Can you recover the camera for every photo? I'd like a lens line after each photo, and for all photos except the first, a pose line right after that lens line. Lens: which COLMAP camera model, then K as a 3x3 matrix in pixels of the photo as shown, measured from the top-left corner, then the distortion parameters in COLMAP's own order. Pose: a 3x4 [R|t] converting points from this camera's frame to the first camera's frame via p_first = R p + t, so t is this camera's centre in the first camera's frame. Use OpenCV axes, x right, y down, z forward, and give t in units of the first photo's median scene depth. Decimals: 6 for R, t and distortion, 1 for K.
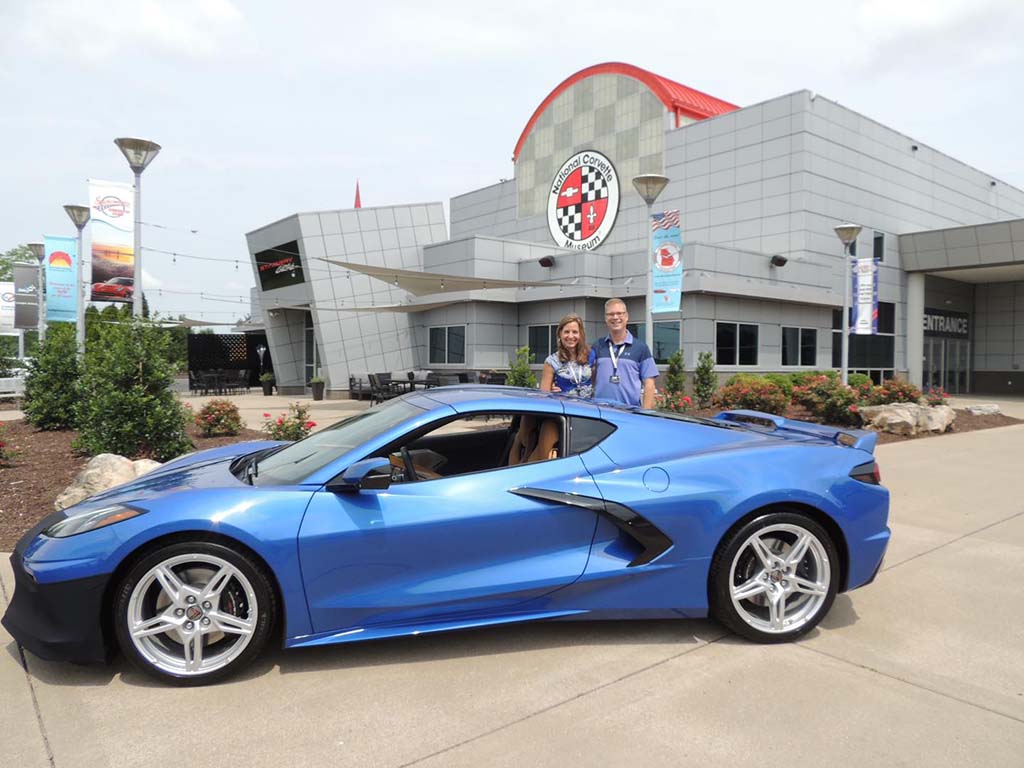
lens RADIAL K [[717.8, 0, 514.9], [0, 717.8, 382.3], [0, 0, 1]] dist [-0.008059, 0.000398]
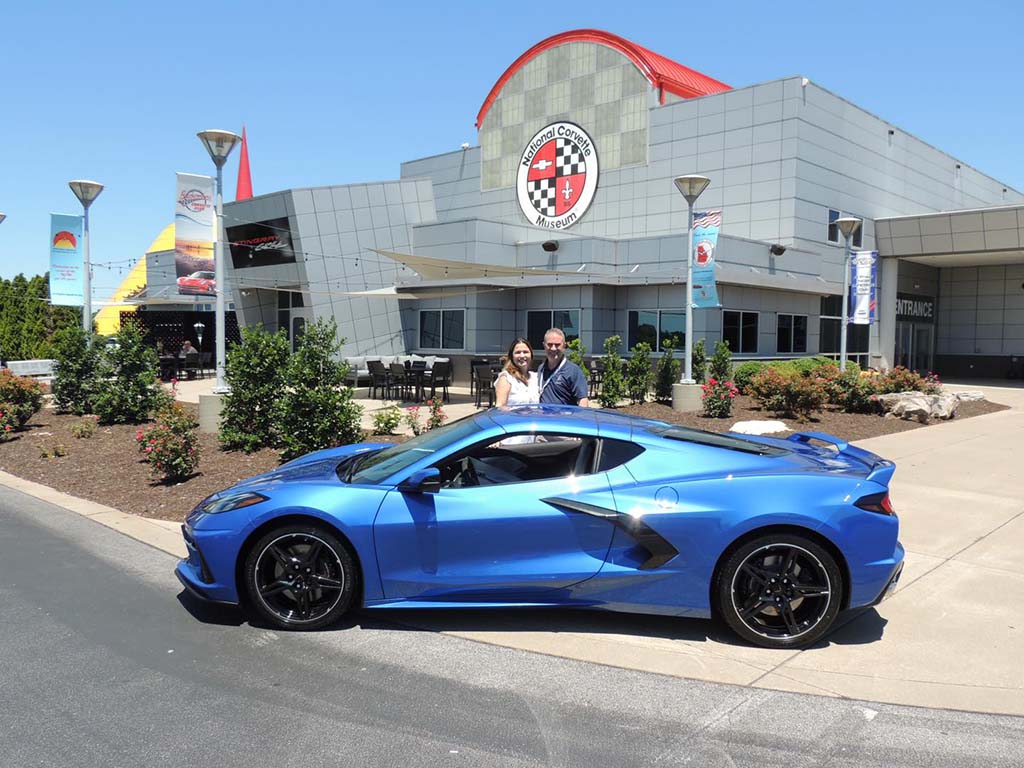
lens RADIAL K [[808.8, 0, 509.7], [0, 808.8, 386.0], [0, 0, 1]] dist [0.009763, -0.002299]
pose [[0.993053, -0.002222, 0.117644, -0.103713], [-0.001790, 0.999421, 0.033983, -0.010178], [-0.117651, -0.033958, 0.992474, -0.074444]]
